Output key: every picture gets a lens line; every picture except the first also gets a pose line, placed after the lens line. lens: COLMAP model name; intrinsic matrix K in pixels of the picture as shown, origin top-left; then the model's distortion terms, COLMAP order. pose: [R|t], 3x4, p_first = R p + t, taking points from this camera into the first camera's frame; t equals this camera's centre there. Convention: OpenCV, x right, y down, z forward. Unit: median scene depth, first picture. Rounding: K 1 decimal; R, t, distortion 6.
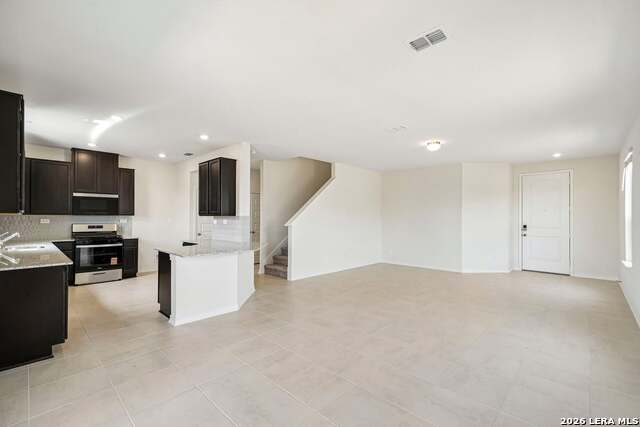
lens RADIAL K [[279.9, 0, 320.3], [0, 279.9, 215.2], [0, 0, 1]] dist [0.010453, 0.000008]
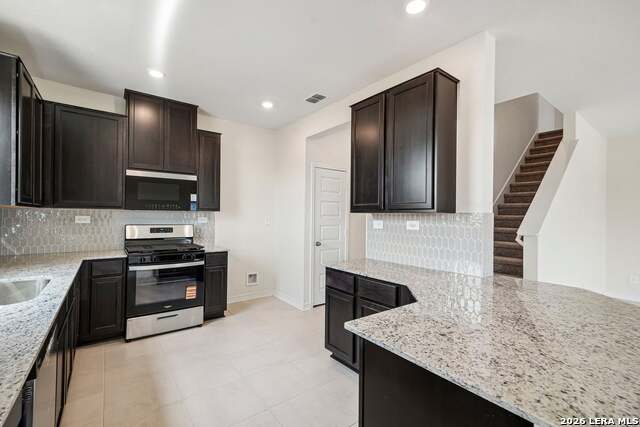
lens RADIAL K [[279.9, 0, 320.3], [0, 279.9, 215.2], [0, 0, 1]] dist [0.010453, 0.000008]
pose [[0.987270, 0.008459, -0.158826, -0.387952], [-0.007866, 0.999960, 0.004364, 0.005563], [0.158857, -0.003059, 0.987297, 0.486235]]
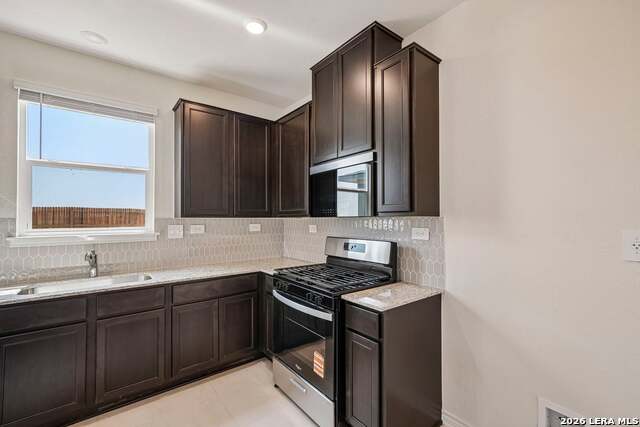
lens RADIAL K [[279.9, 0, 320.3], [0, 279.9, 215.2], [0, 0, 1]] dist [0.010453, 0.000008]
pose [[-0.144049, -0.016921, -0.989426, -0.417427], [0.008812, 0.999792, -0.018382, 0.004533], [0.989531, -0.011367, -0.143870, 1.030555]]
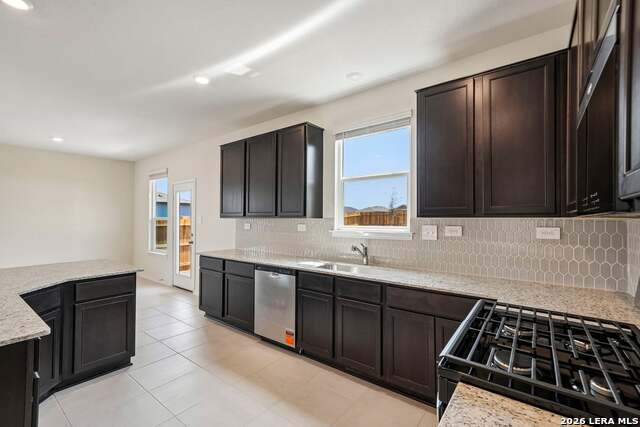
lens RADIAL K [[279.9, 0, 320.3], [0, 279.9, 215.2], [0, 0, 1]] dist [0.010453, 0.000008]
pose [[-0.994545, -0.009415, -0.103882, -0.627544], [-0.007172, 0.999734, -0.021940, 0.004984], [0.104061, -0.021075, -0.994348, 1.140399]]
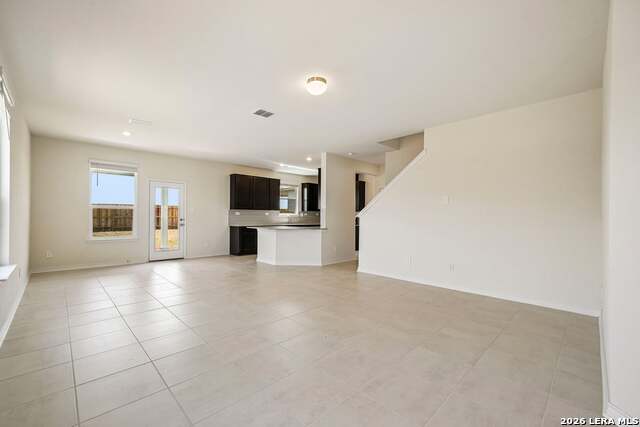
lens RADIAL K [[269.4, 0, 319.6], [0, 269.4, 217.5], [0, 0, 1]] dist [-0.000797, -0.000166]
pose [[-0.042917, -0.000768, -0.999078, 0.885226], [-0.001138, 0.999999, -0.000720, 0.039145], [0.999078, 0.001106, -0.042918, 0.917011]]
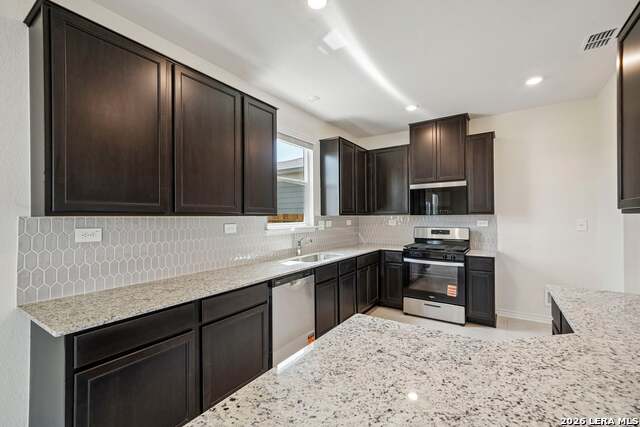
lens RADIAL K [[279.9, 0, 320.3], [0, 279.9, 215.2], [0, 0, 1]] dist [0.010453, 0.000008]
pose [[0.174500, -0.011177, -0.984594, -0.185533], [0.014176, 0.999860, -0.008838, 0.002957], [0.984555, -0.012415, 0.174634, 0.609880]]
